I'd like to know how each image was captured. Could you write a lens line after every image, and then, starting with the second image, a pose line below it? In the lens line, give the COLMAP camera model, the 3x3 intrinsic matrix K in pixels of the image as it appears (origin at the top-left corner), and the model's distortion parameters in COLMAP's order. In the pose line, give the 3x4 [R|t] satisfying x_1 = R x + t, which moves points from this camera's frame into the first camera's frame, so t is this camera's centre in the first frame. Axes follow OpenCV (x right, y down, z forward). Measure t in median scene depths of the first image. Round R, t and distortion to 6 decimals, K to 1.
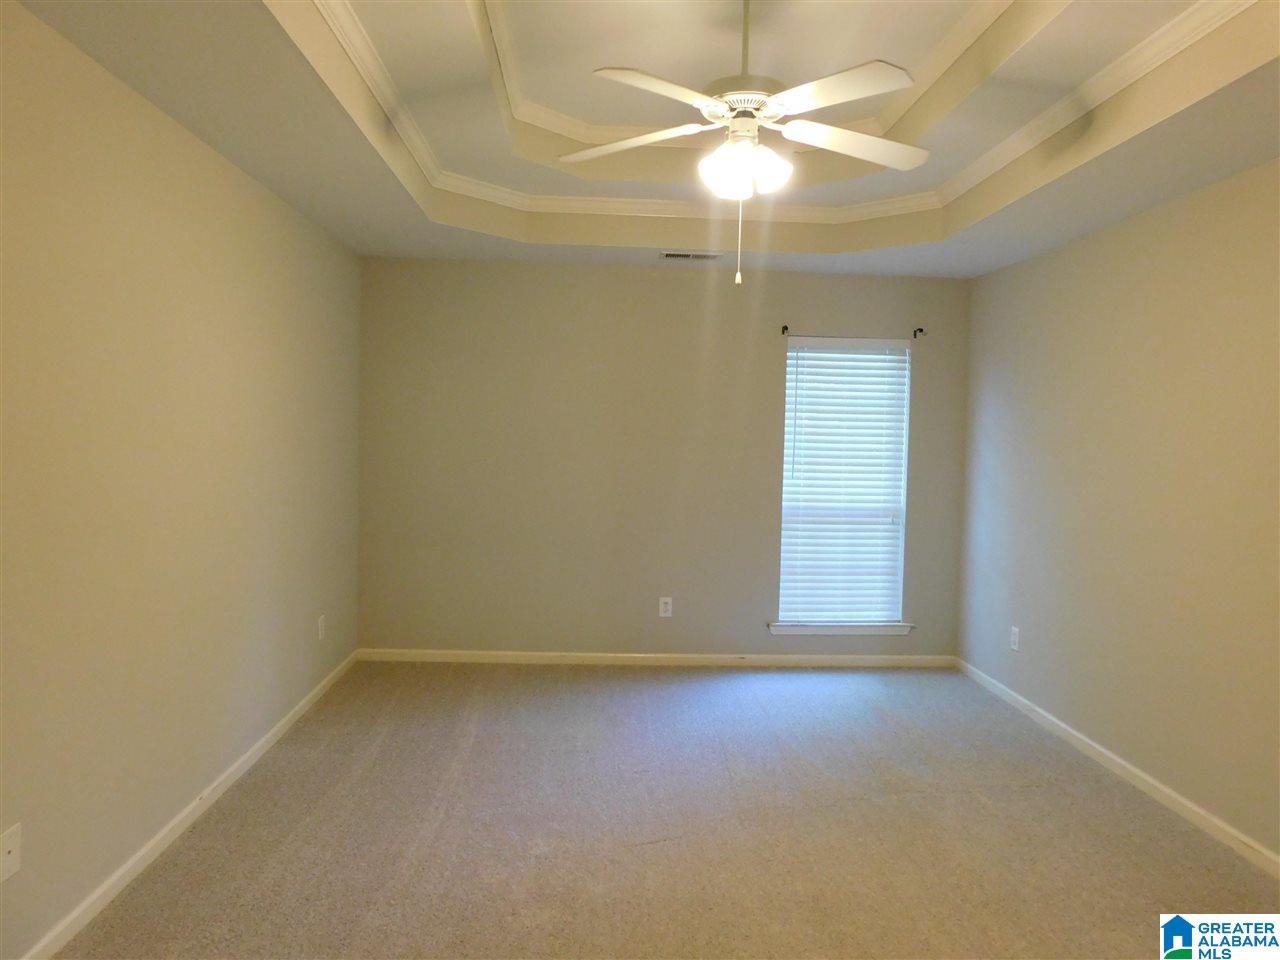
lens RADIAL K [[846.3, 0, 635.8], [0, 846.3, 476.6], [0, 0, 1]] dist [-0.063442, 0.058506]
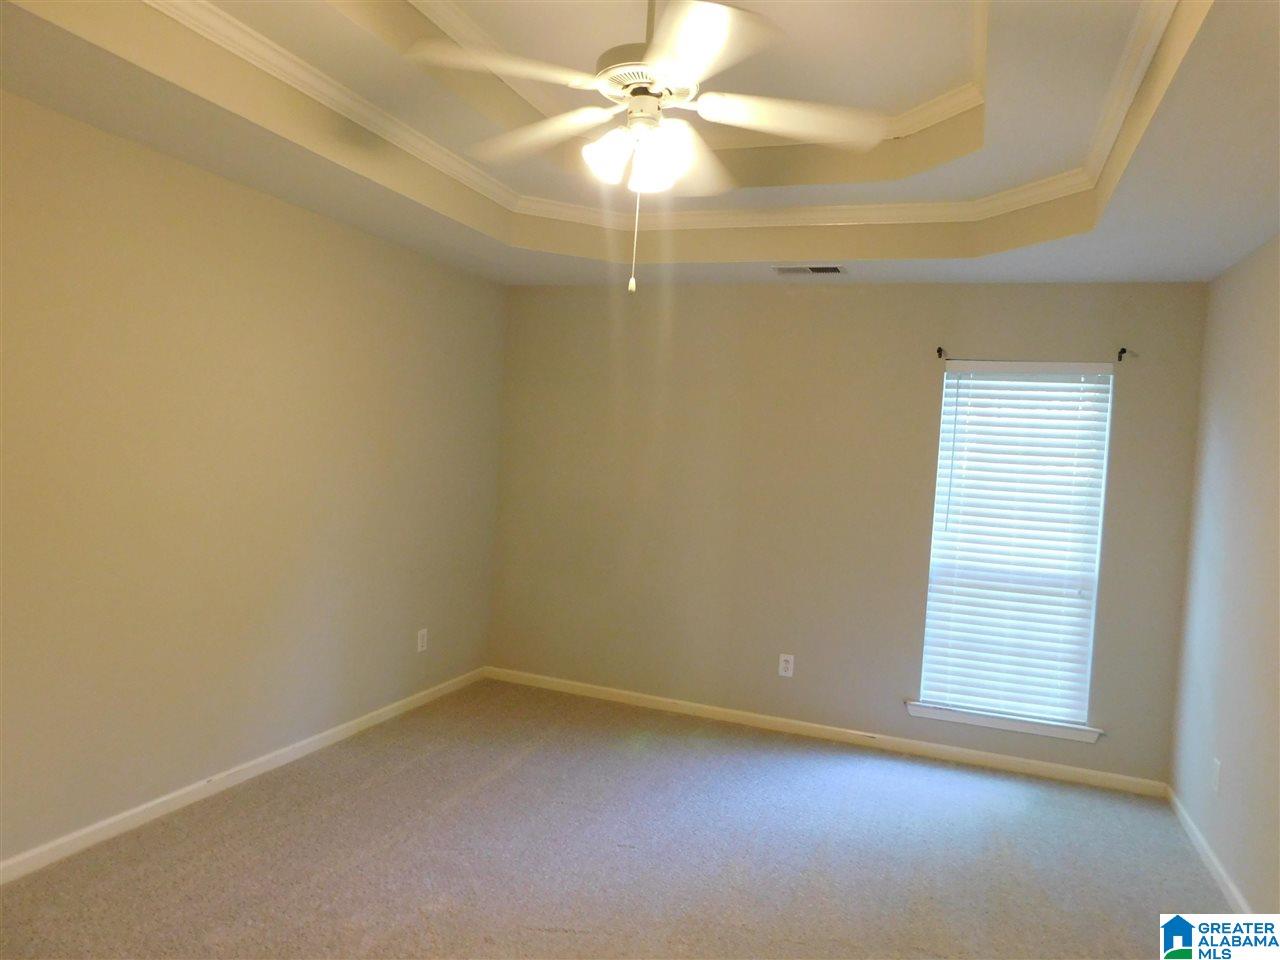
lens RADIAL K [[846.3, 0, 635.8], [0, 846.3, 476.6], [0, 0, 1]] dist [-0.063442, 0.058506]
pose [[0.914269, 0.046272, -0.402456, 0.236441], [-0.062022, 0.997731, -0.026184, -0.010098], [0.400331, 0.048900, 0.915065, 0.119038]]
